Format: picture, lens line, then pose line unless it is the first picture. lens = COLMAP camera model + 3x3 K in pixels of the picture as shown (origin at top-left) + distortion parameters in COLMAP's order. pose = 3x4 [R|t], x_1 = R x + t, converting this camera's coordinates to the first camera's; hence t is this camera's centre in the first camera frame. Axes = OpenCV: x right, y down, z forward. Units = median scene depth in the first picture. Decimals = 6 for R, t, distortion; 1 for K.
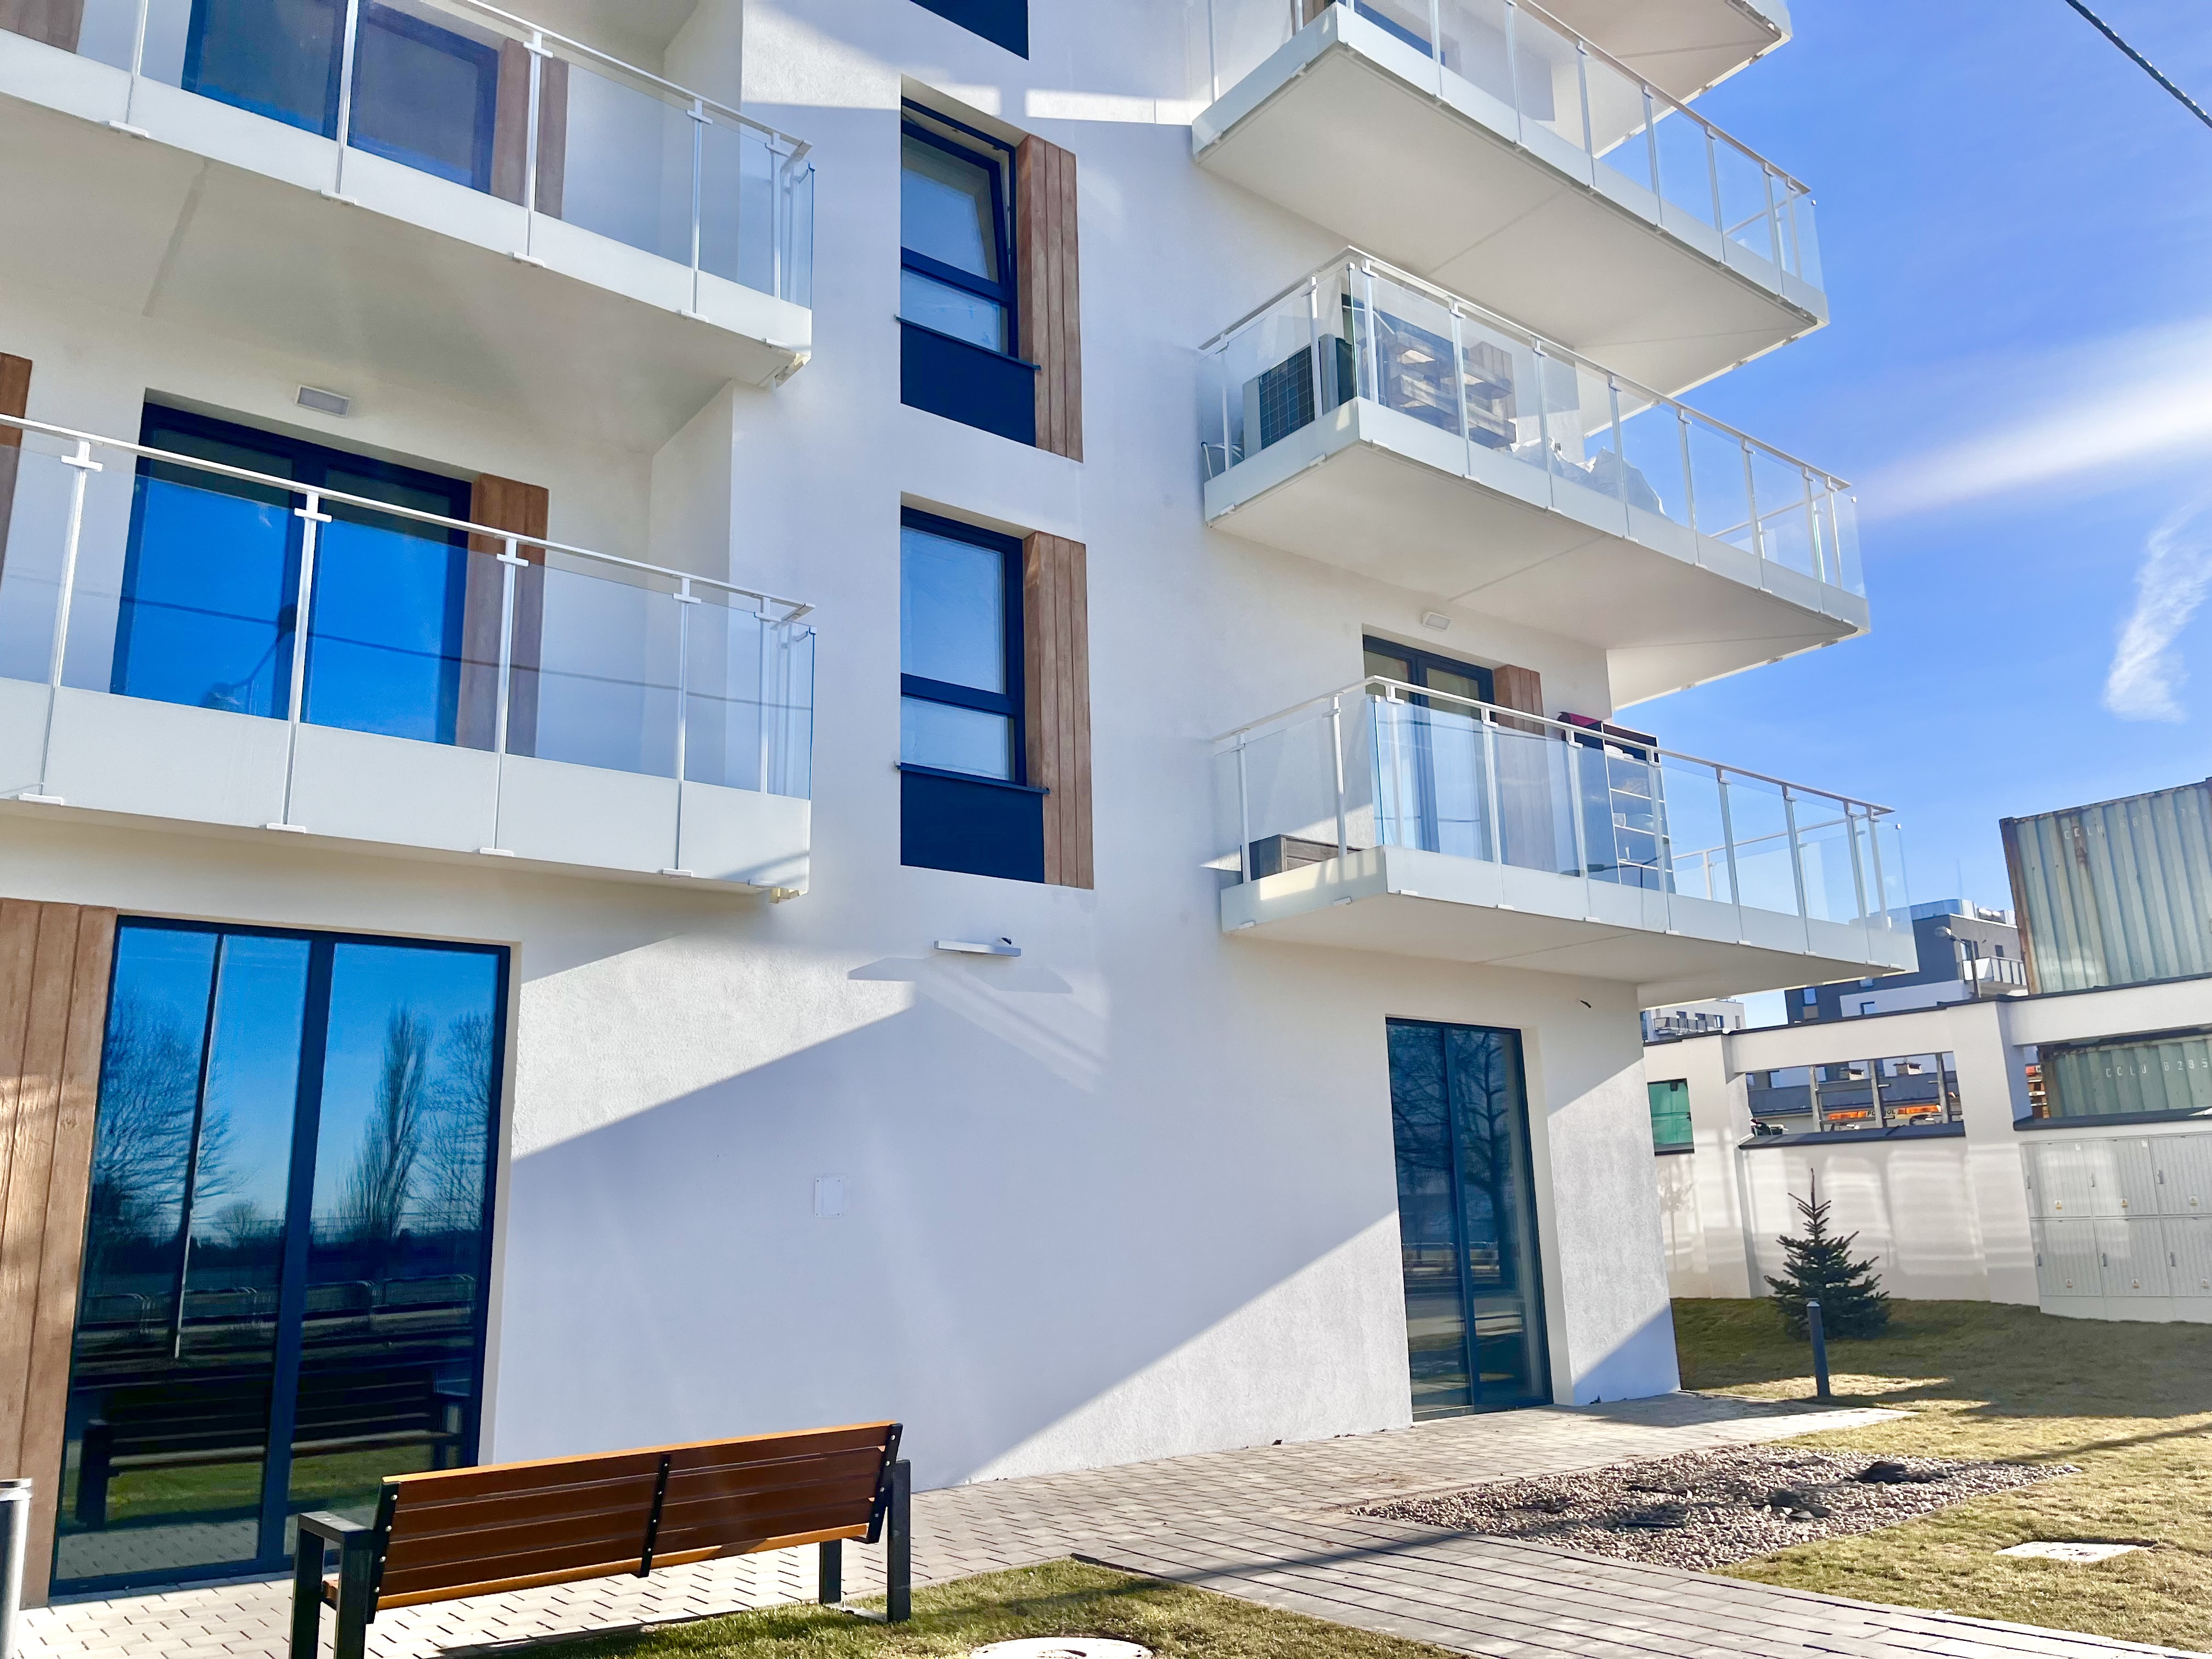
lens RADIAL K [[1657.8, 0, 1109.1], [0, 1657.8, 857.1], [0, 0, 1]] dist [0.033005, -0.000229]
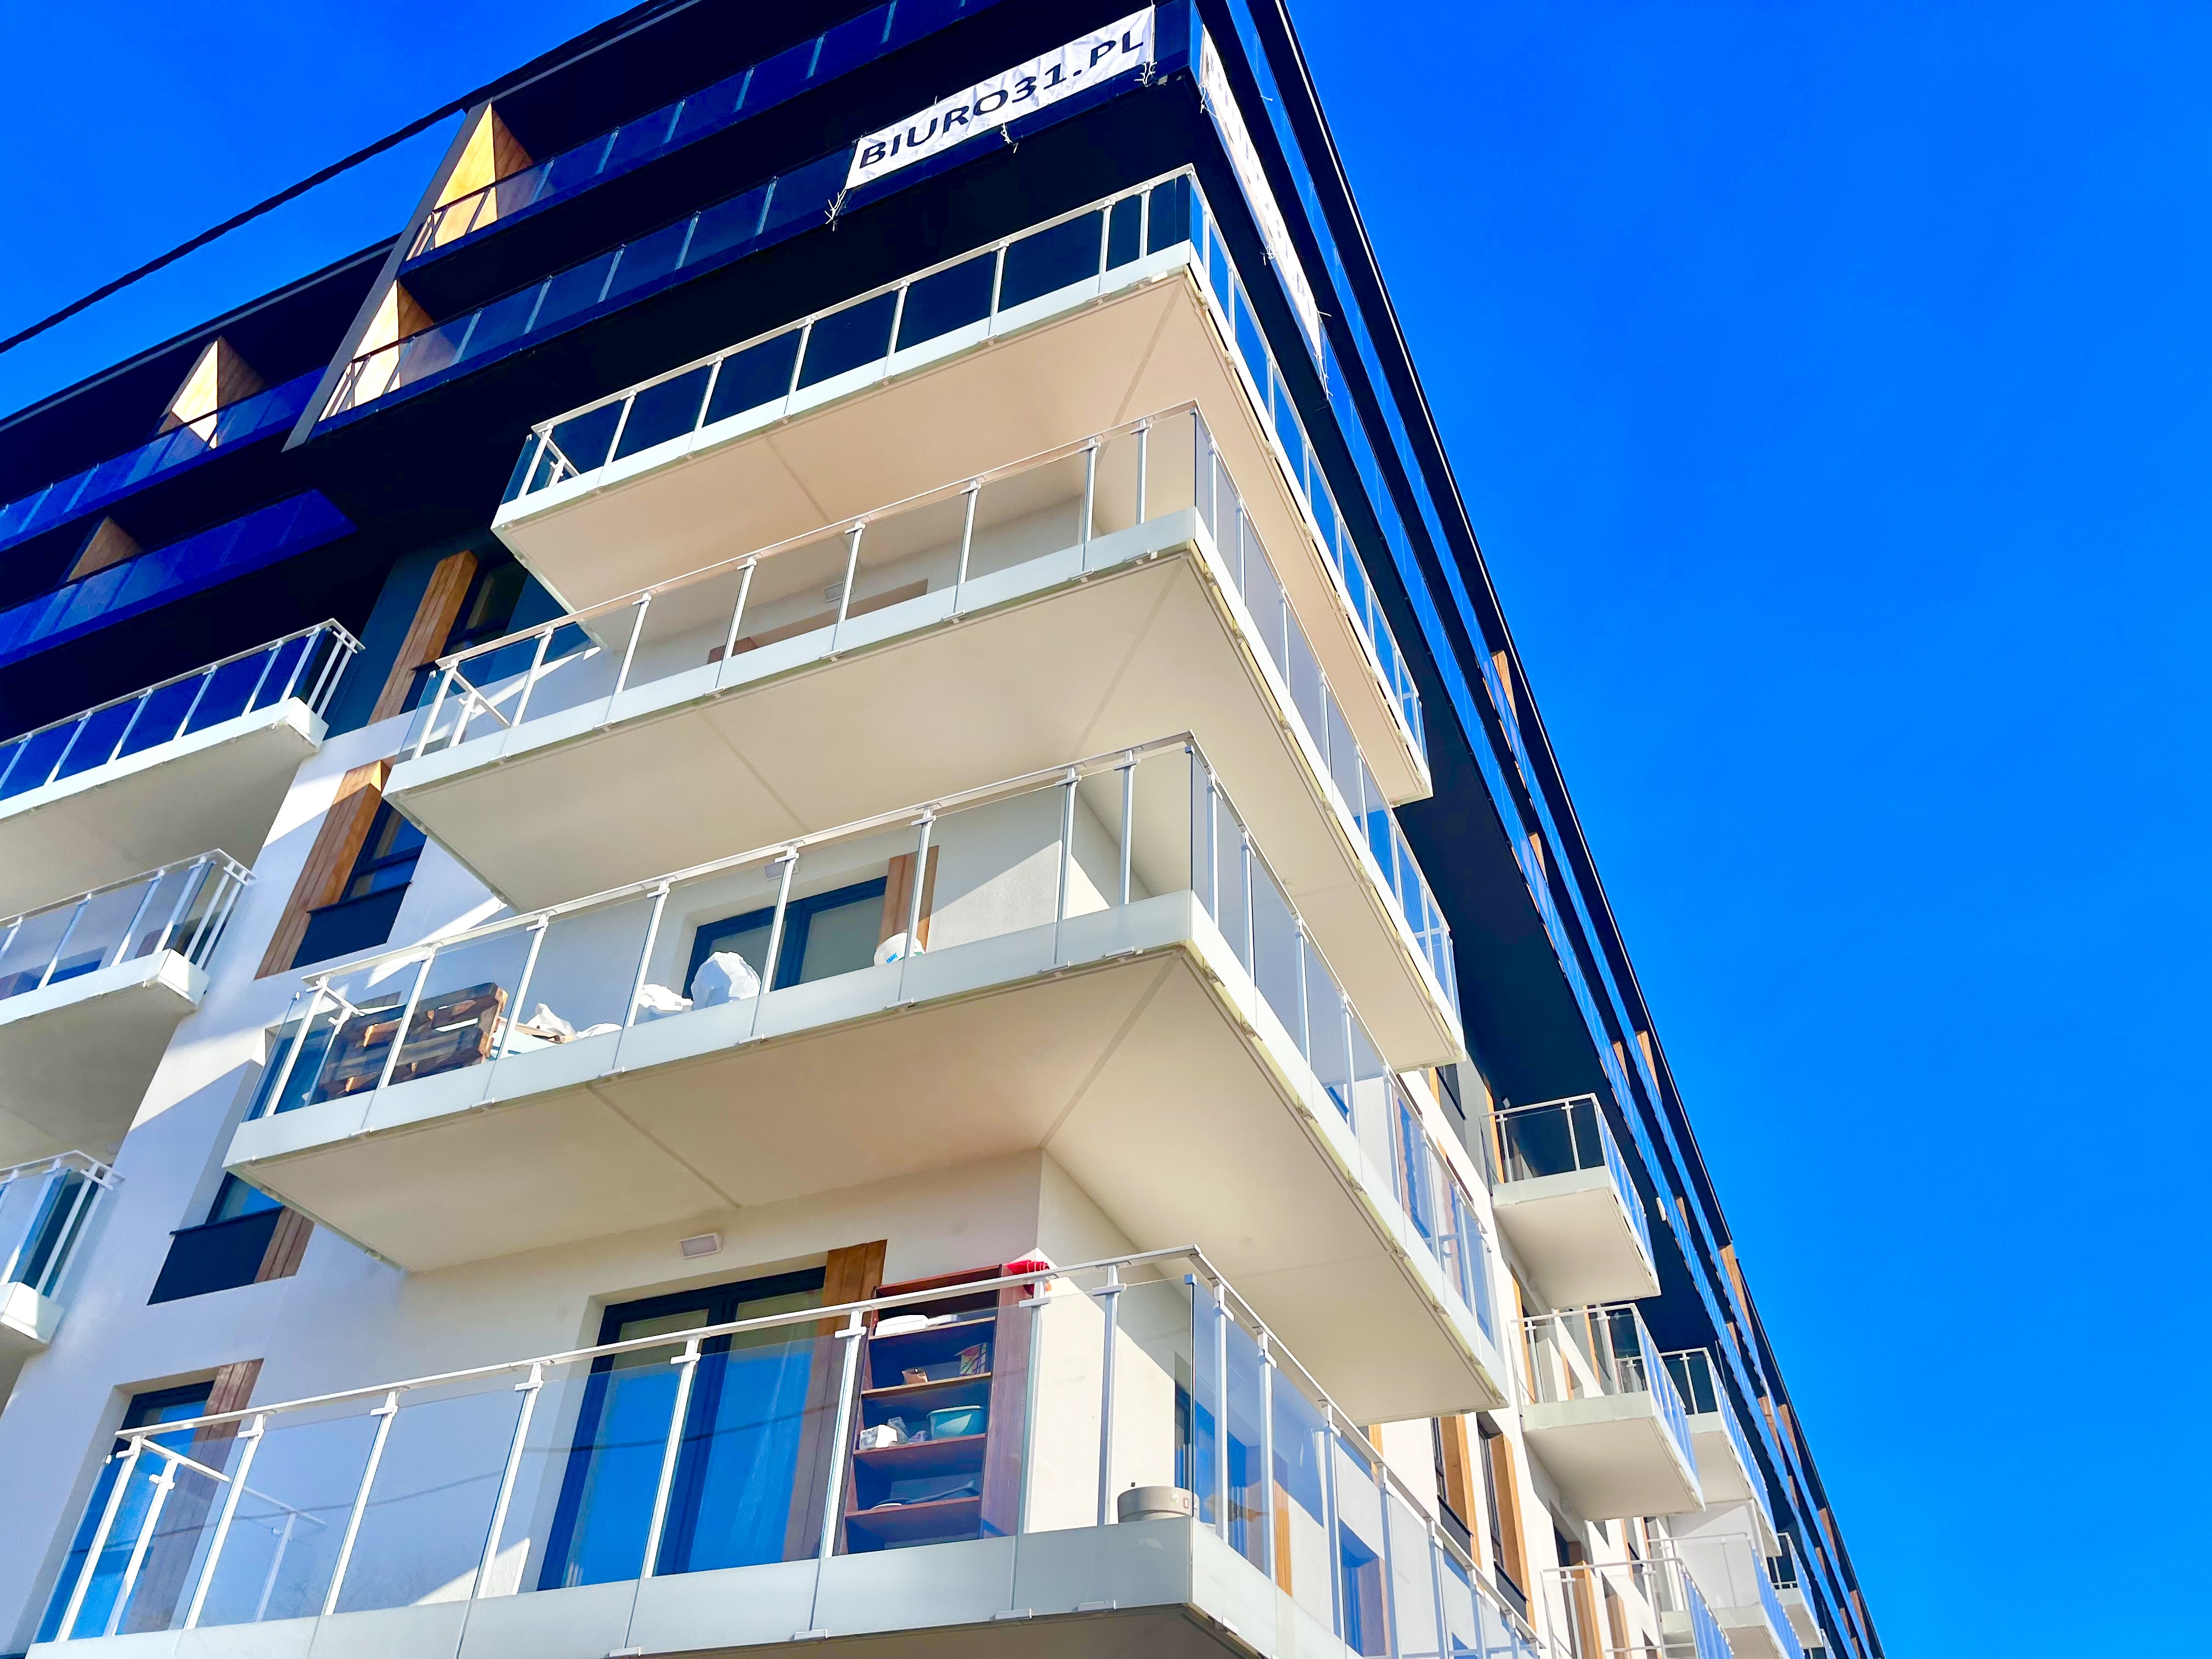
lens RADIAL K [[1676.9, 0, 1100.7], [0, 1676.9, 810.1], [0, 0, 1]] dist [0.064502, -0.082983]
pose [[0.466030, -0.542423, -0.698995, 1.011226], [0.153227, 0.827573, -0.540041, 0.151557], [0.871400, 0.144570, 0.468787, 0.832742]]
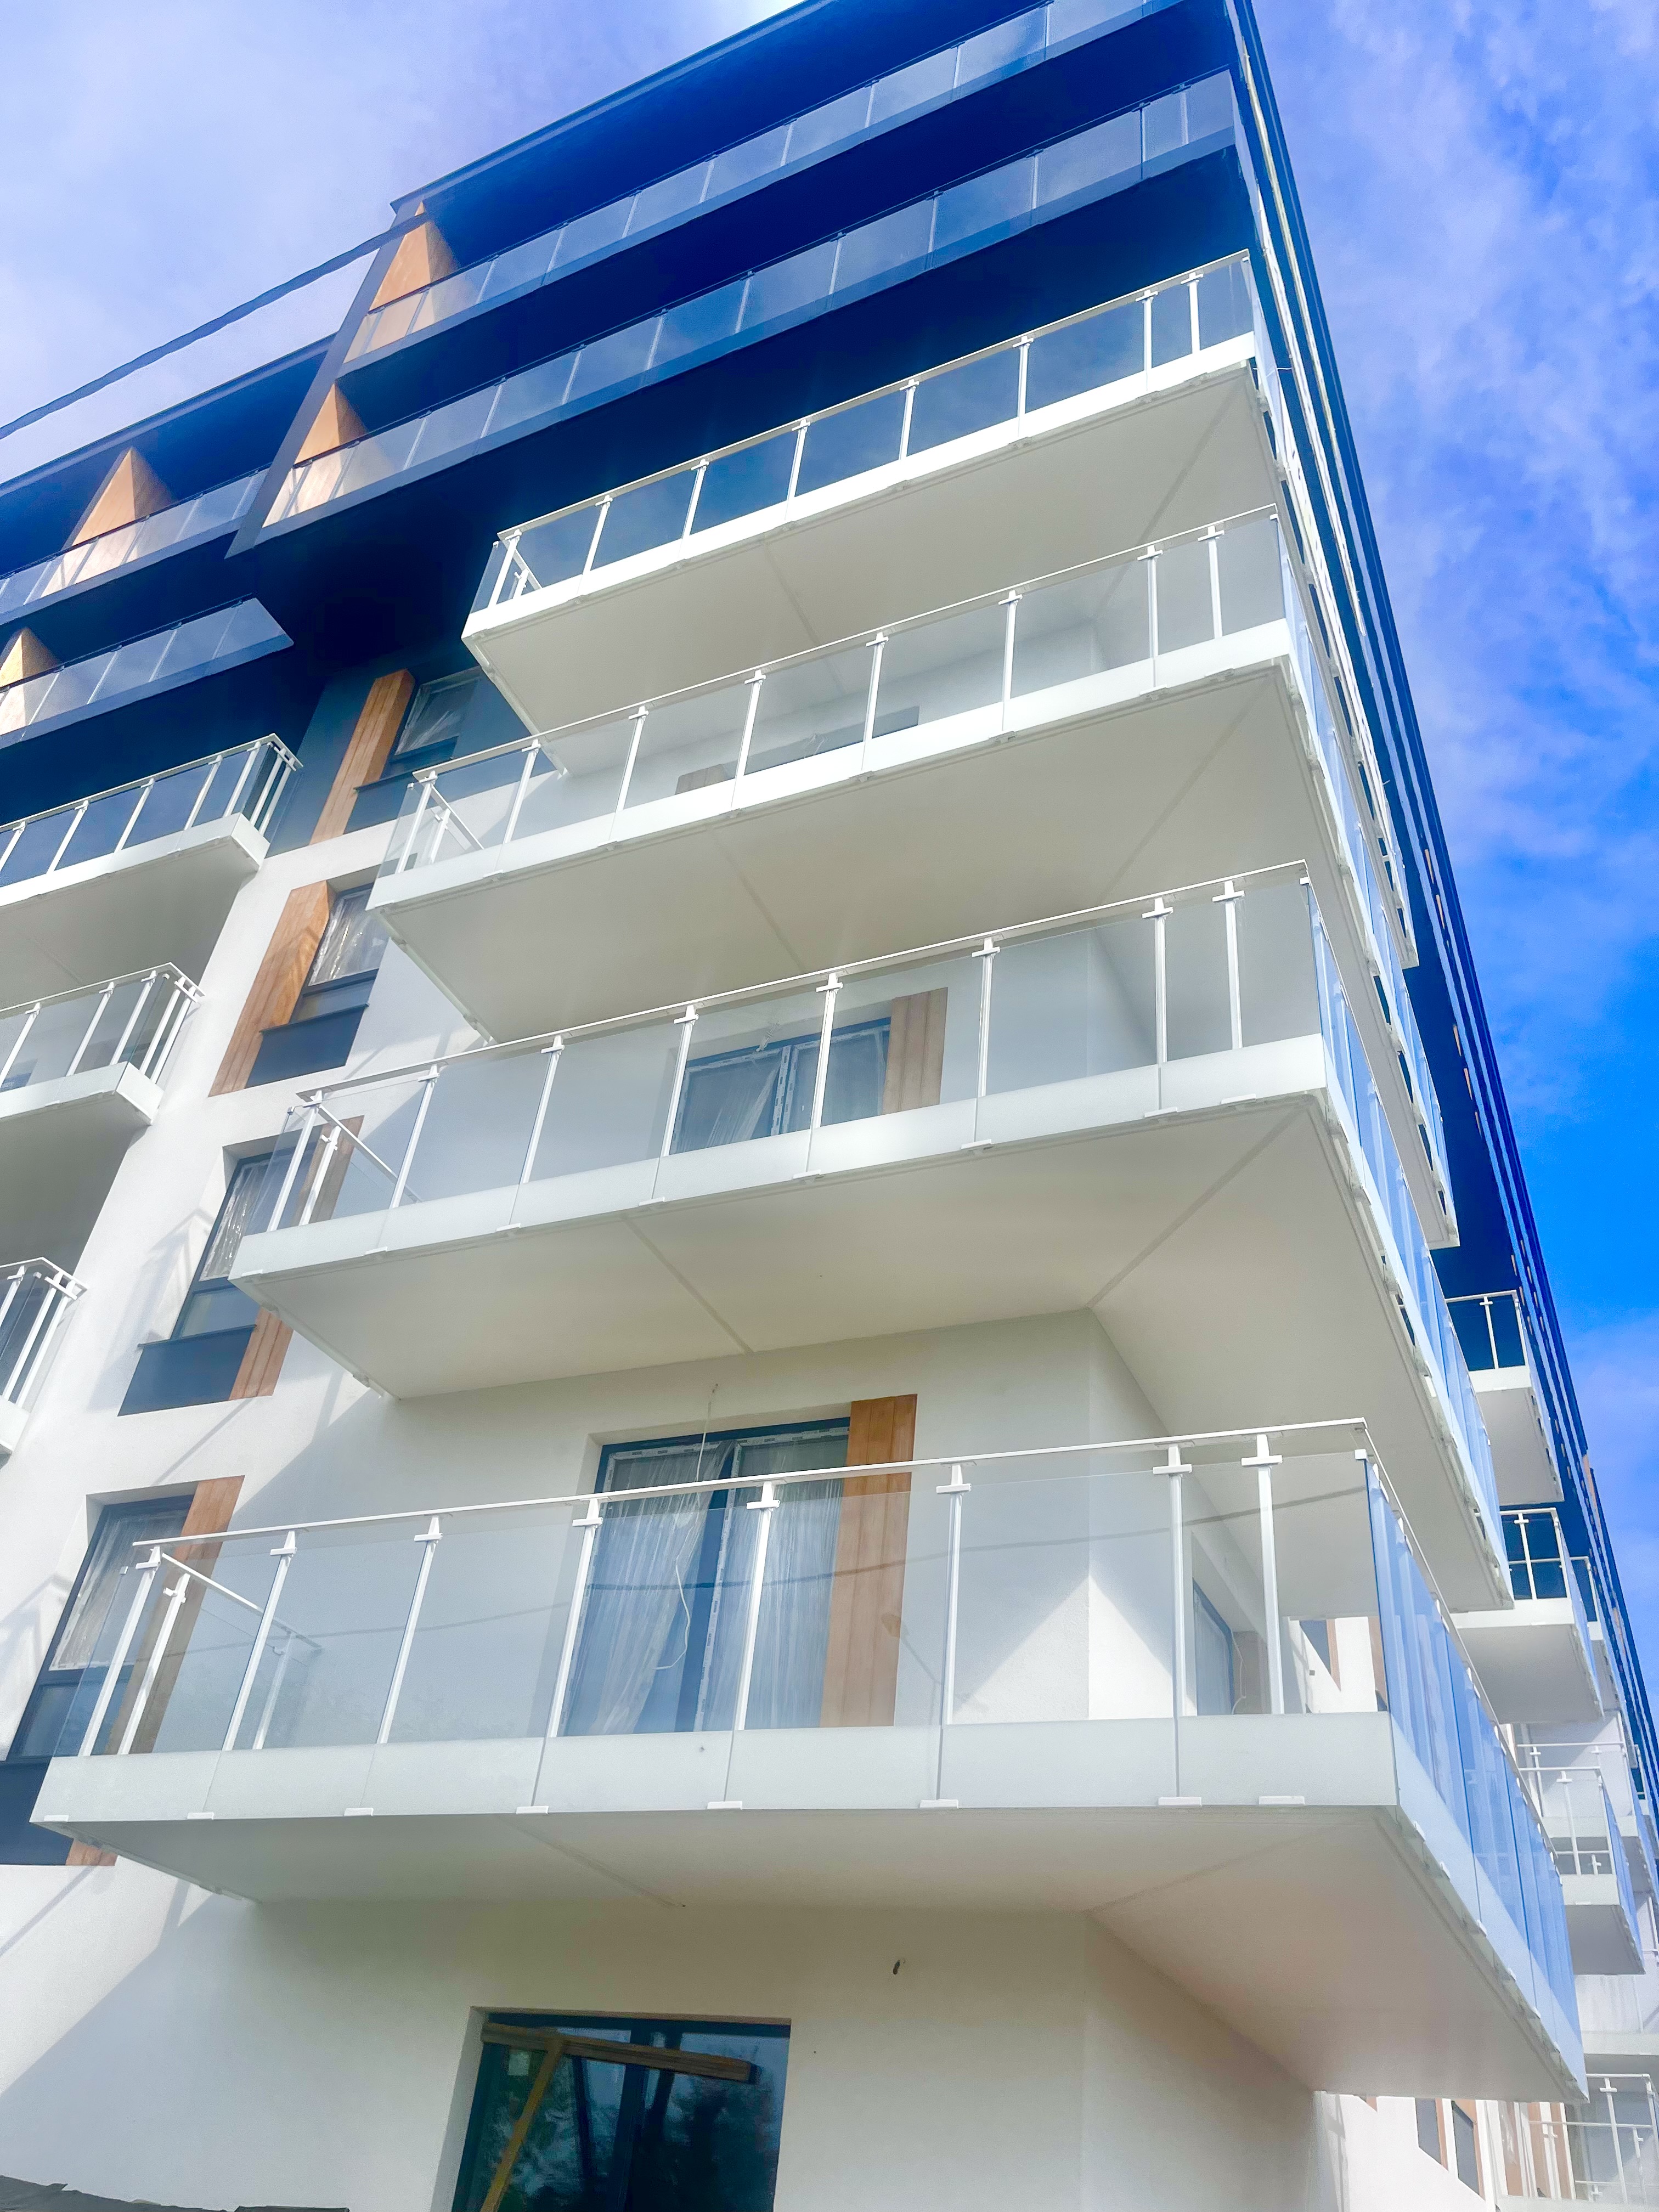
lens RADIAL K [[1657.8, 0, 829.5], [0, 1657.8, 1106.0], [0, 0, 1]] dist [0.033005, -0.000229]
pose [[0.457106, -0.469616, -0.755324, 0.901052], [0.088697, 0.869076, -0.486663, 0.120047], [0.884978, 0.155461, 0.438913, 0.767110]]
